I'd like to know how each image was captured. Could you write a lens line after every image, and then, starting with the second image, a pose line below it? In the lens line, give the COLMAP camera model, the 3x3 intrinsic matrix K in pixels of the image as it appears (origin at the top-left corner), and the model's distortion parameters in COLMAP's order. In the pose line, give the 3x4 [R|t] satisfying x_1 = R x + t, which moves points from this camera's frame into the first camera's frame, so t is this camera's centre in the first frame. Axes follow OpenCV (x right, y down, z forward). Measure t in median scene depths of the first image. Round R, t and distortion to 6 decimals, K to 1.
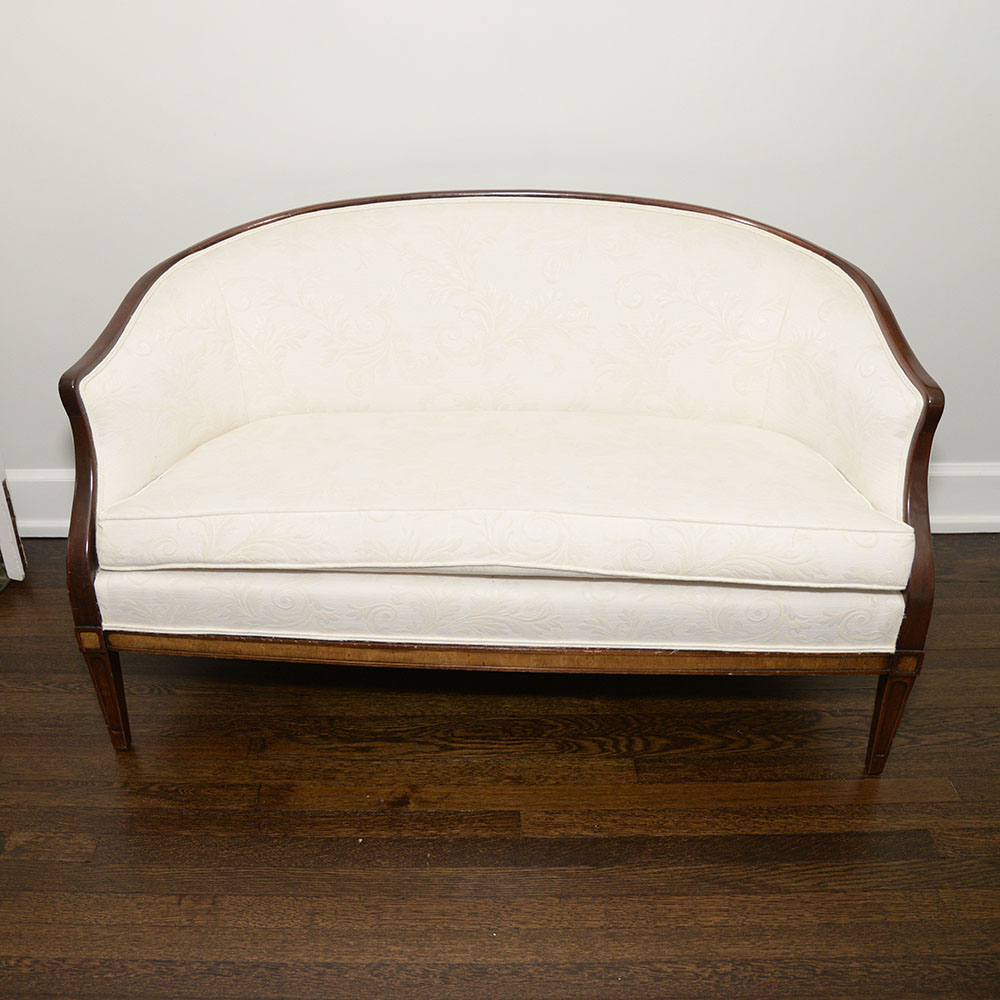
lens RADIAL K [[1030.3, 0, 462.6], [0, 1030.3, 488.6], [0, 0, 1]] dist [-0.111975, 0.052643]
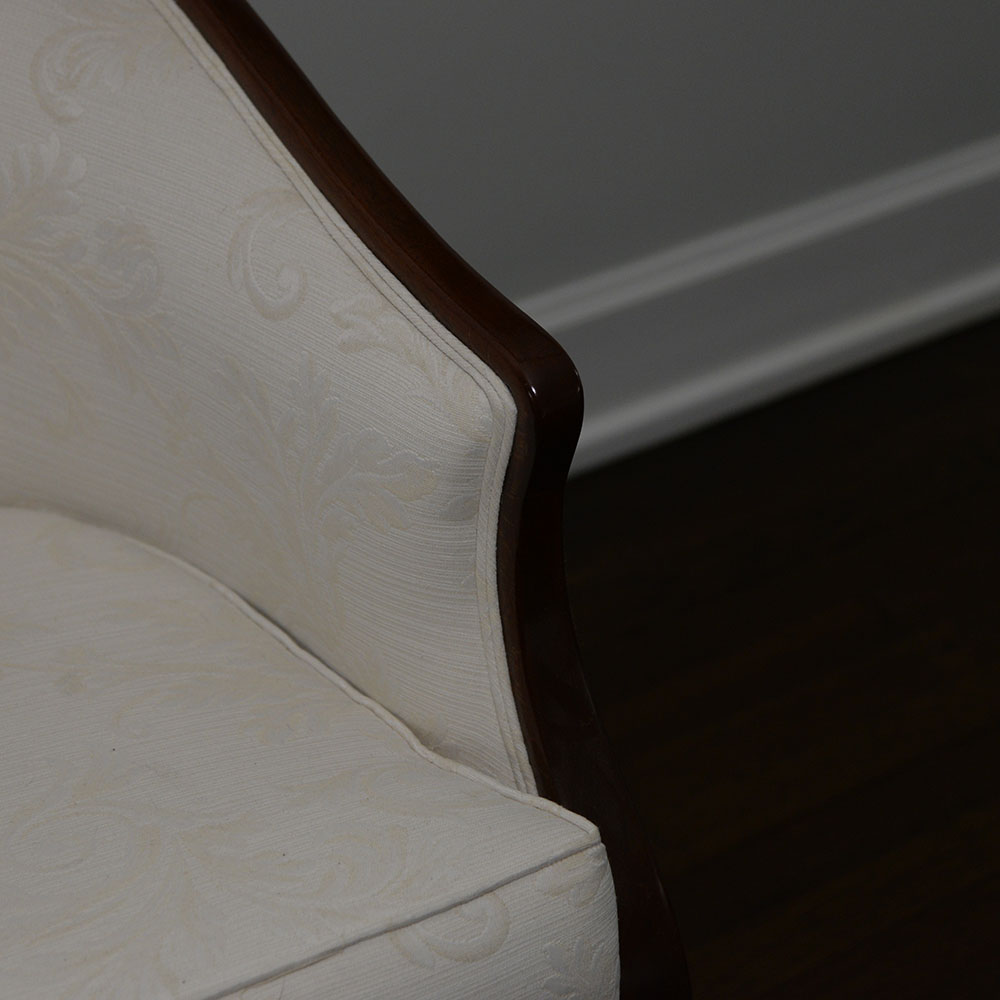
lens RADIAL K [[2439.7, 0, 498.8], [0, 2439.7, 497.6], [0, 0, 1]] dist [0.274218, 0.235702]
pose [[0.823437, -0.309594, 0.475503, 0.094513], [0.248577, 0.950158, 0.188172, -0.168919], [-0.510060, -0.036748, 0.859353, 0.343077]]
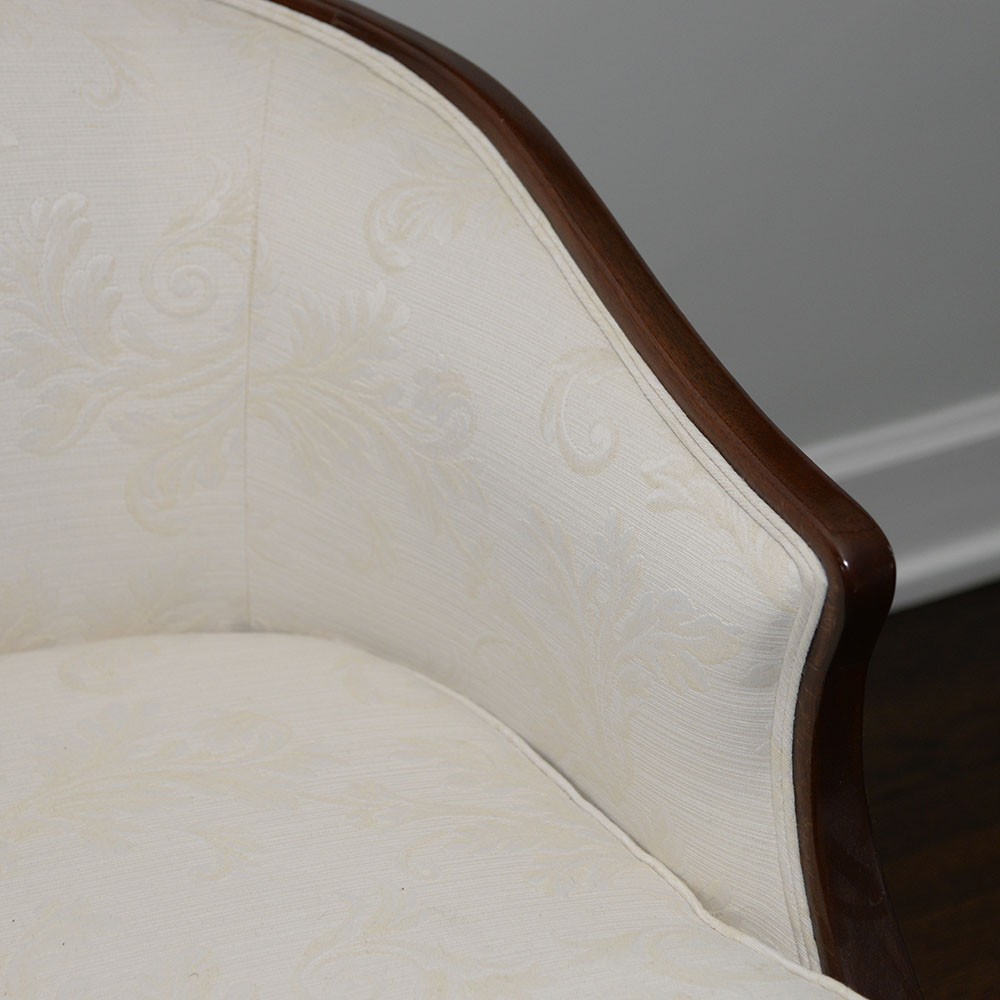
lens RADIAL K [[2439.7, 0, 498.8], [0, 2439.7, 497.6], [0, 0, 1]] dist [0.274218, 0.235702]
pose [[0.880570, -0.232144, 0.413165, 0.074335], [0.198832, 0.972340, 0.122559, -0.186147], [-0.430188, -0.025772, 0.902371, 0.348838]]
